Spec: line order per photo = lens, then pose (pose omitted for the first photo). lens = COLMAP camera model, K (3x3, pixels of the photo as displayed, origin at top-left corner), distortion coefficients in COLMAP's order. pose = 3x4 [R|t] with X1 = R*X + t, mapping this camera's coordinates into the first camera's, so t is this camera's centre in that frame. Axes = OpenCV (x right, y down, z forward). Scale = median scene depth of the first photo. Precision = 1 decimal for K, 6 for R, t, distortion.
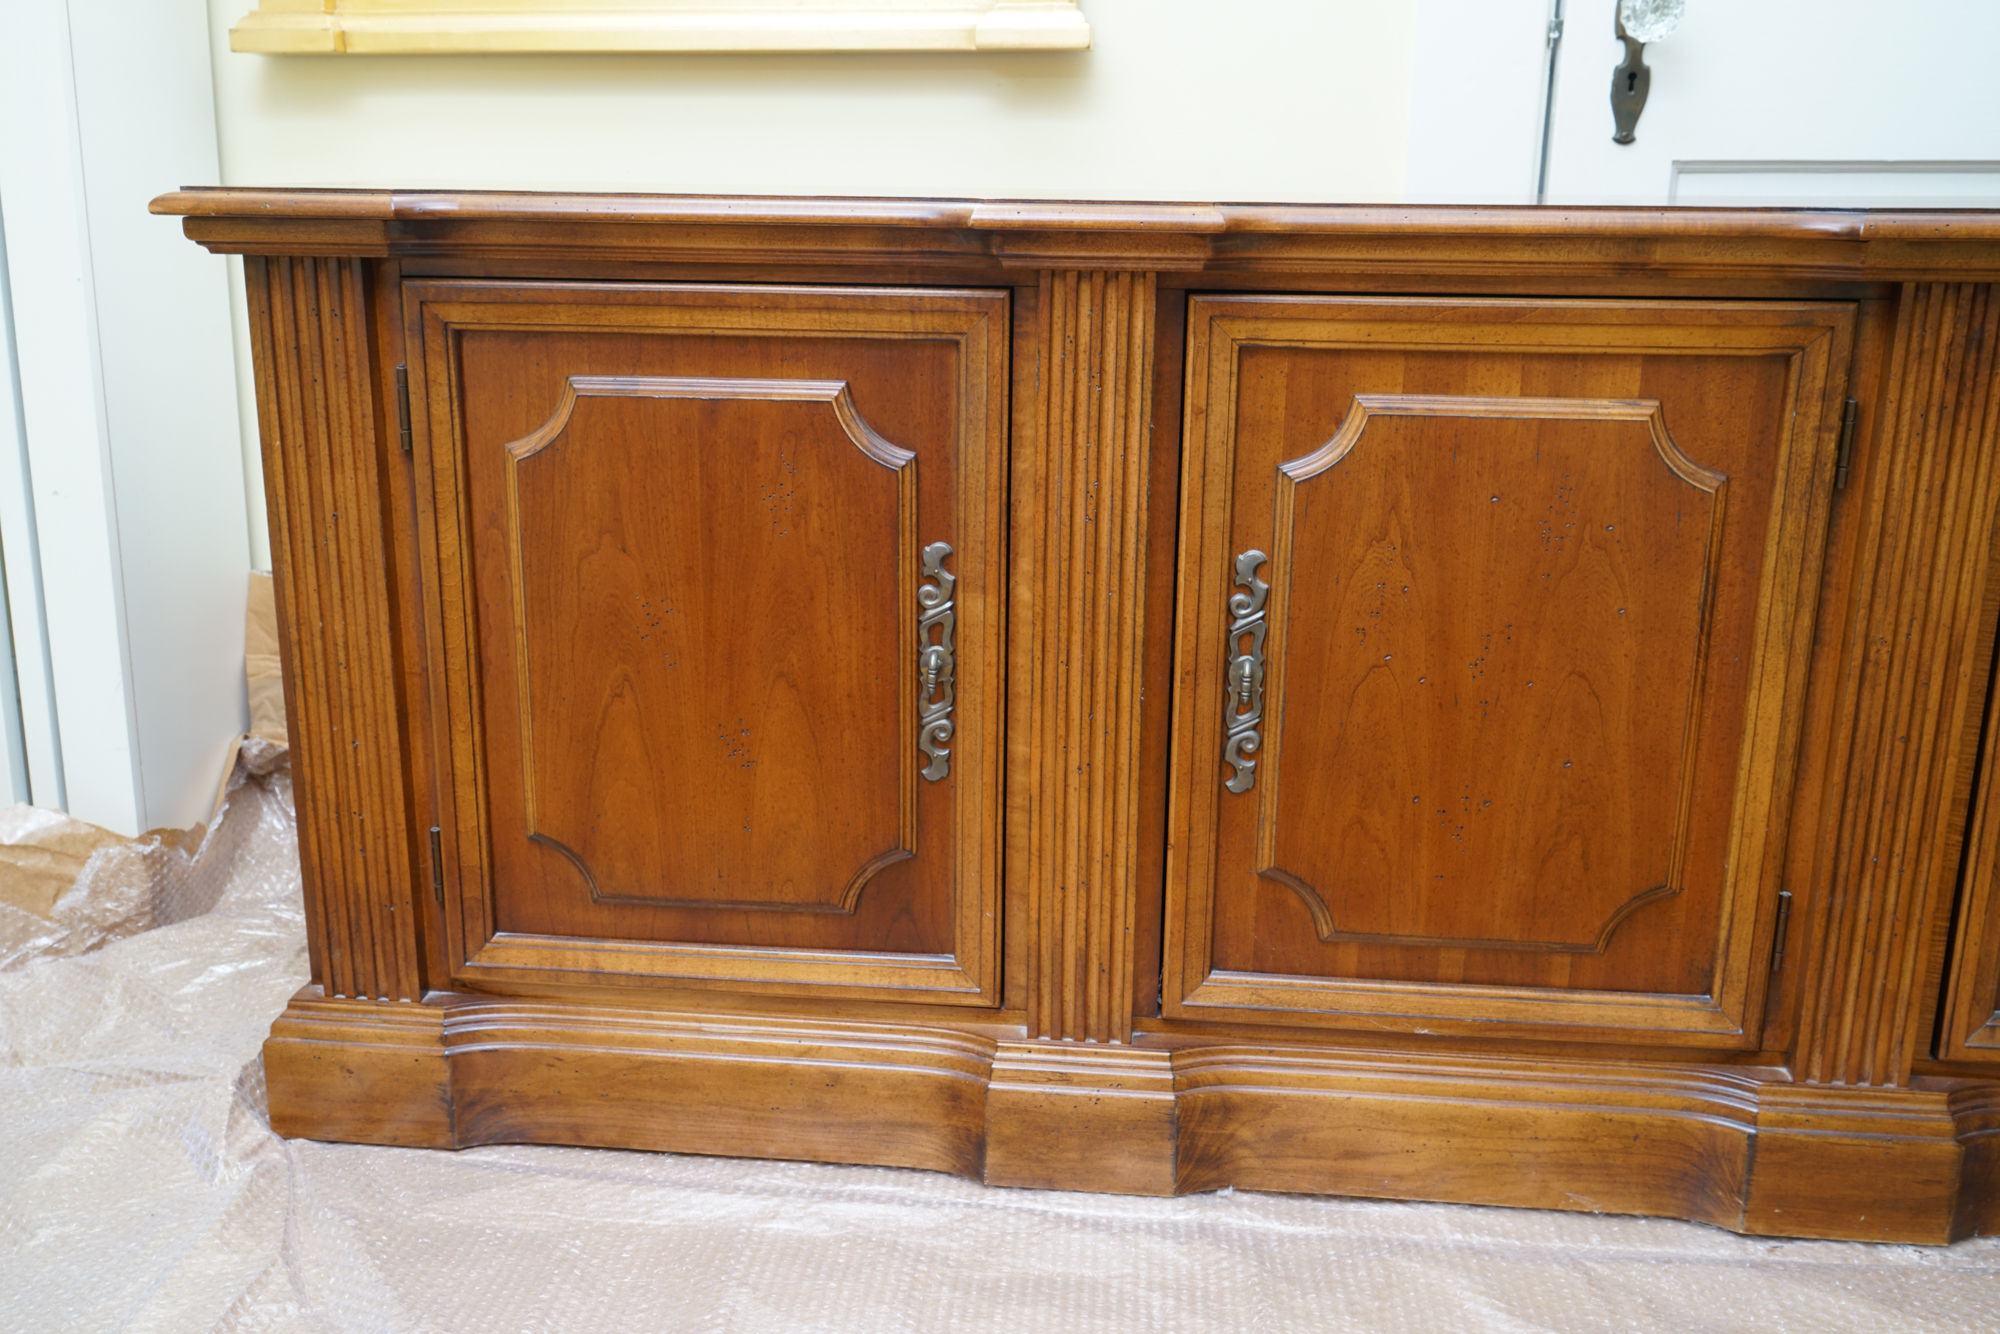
lens RADIAL K [[1727.6, 0, 1007.6], [0, 1727.6, 680.0], [0, 0, 1]] dist [-0.010157, 0.016127]
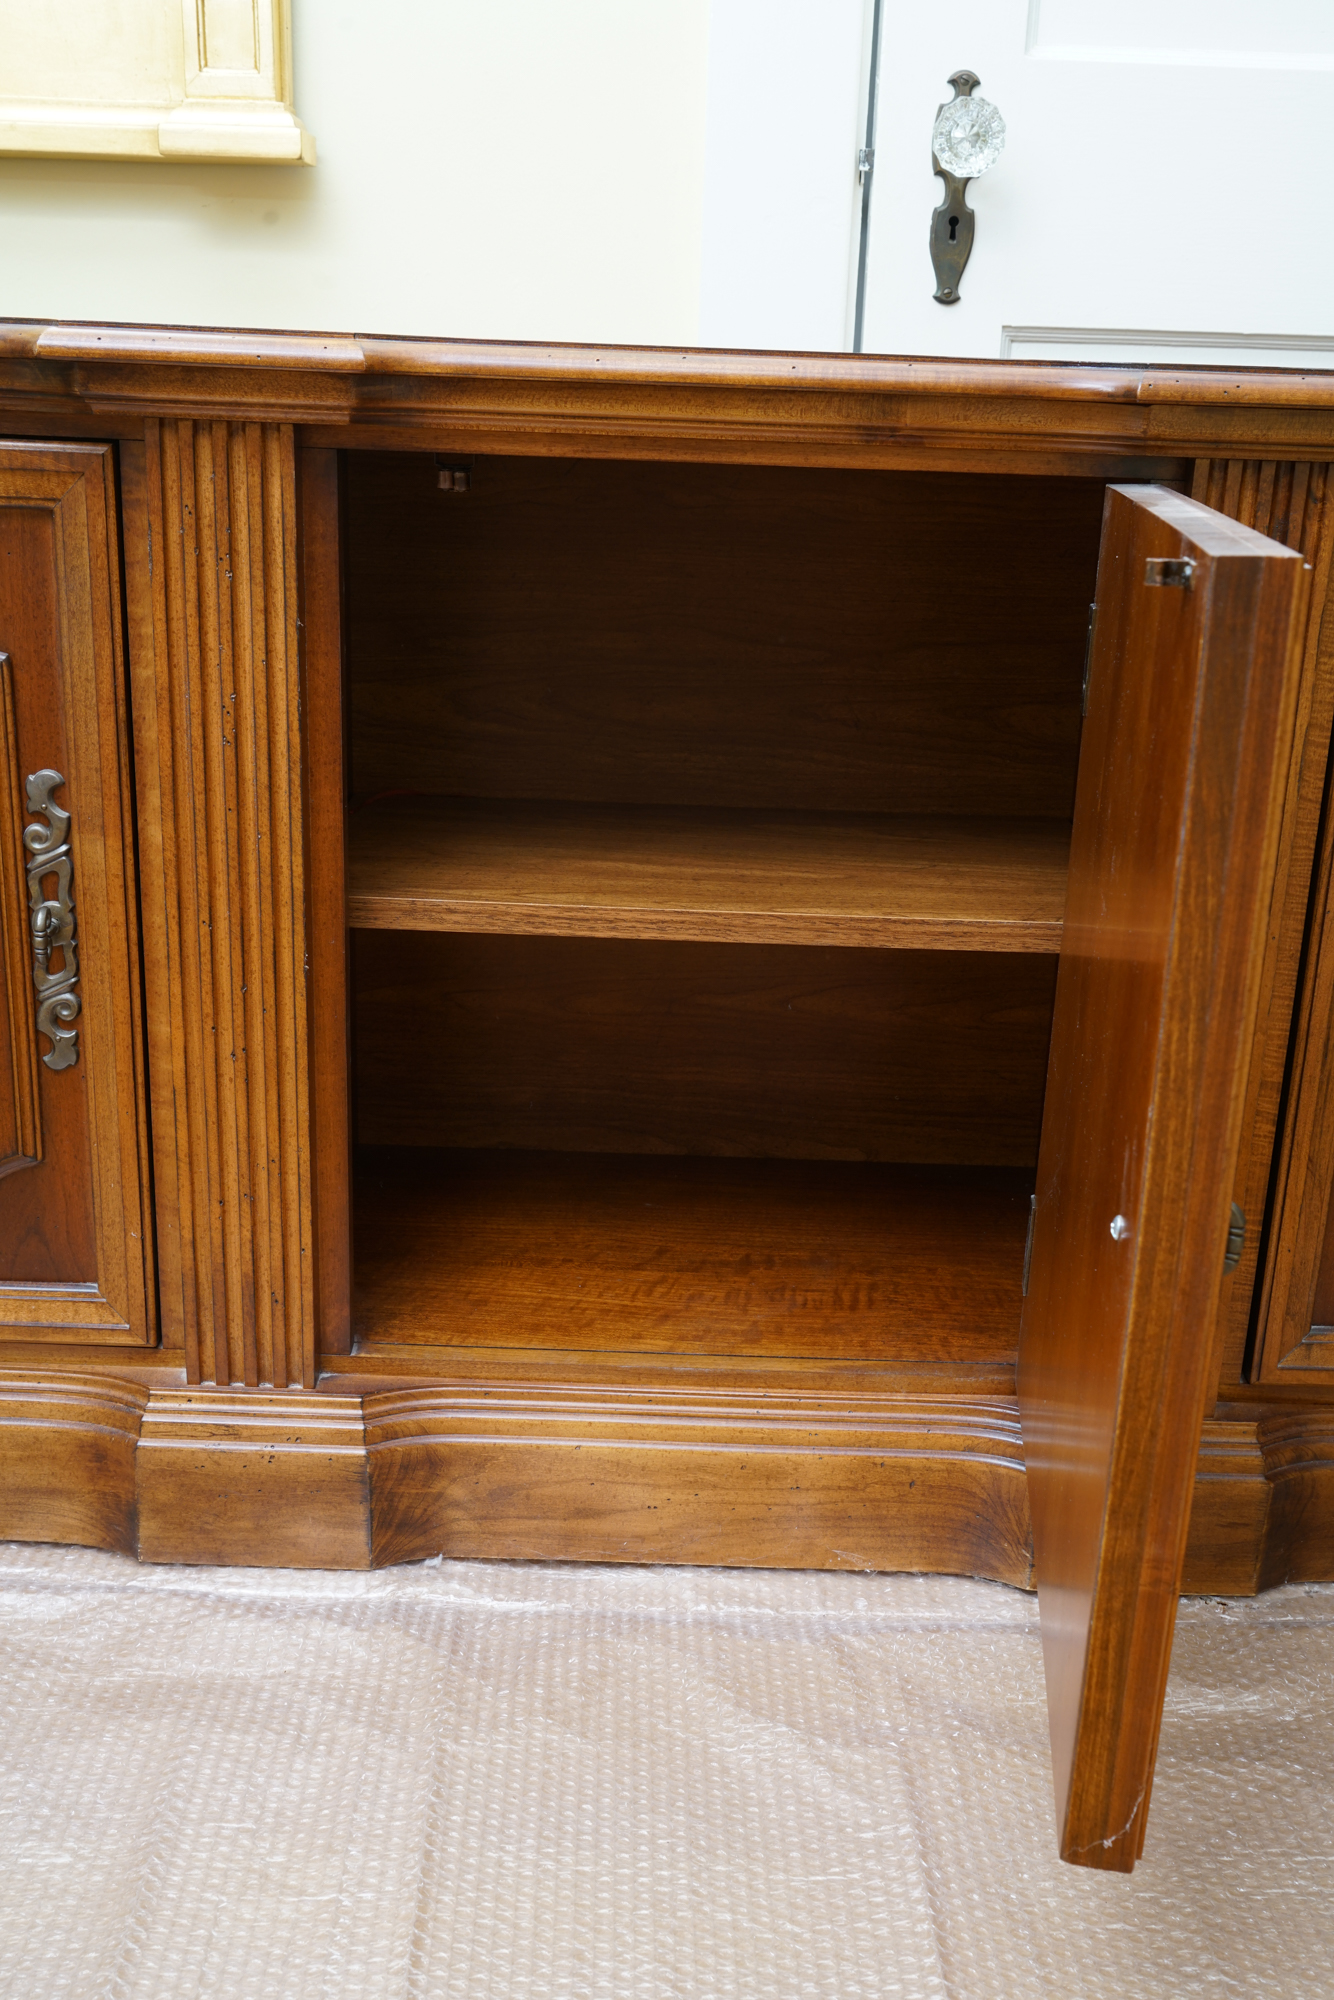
lens RADIAL K [[1881.1, 0, 655.4], [0, 1881.1, 1035.1], [0, 0, 1]] dist [-0.006065, 0.000000]
pose [[0.994093, -0.005980, 0.108370, 0.144211], [0.000420, 0.998686, 0.051254, -0.002369], [-0.108534, -0.050905, 0.992788, 0.110706]]
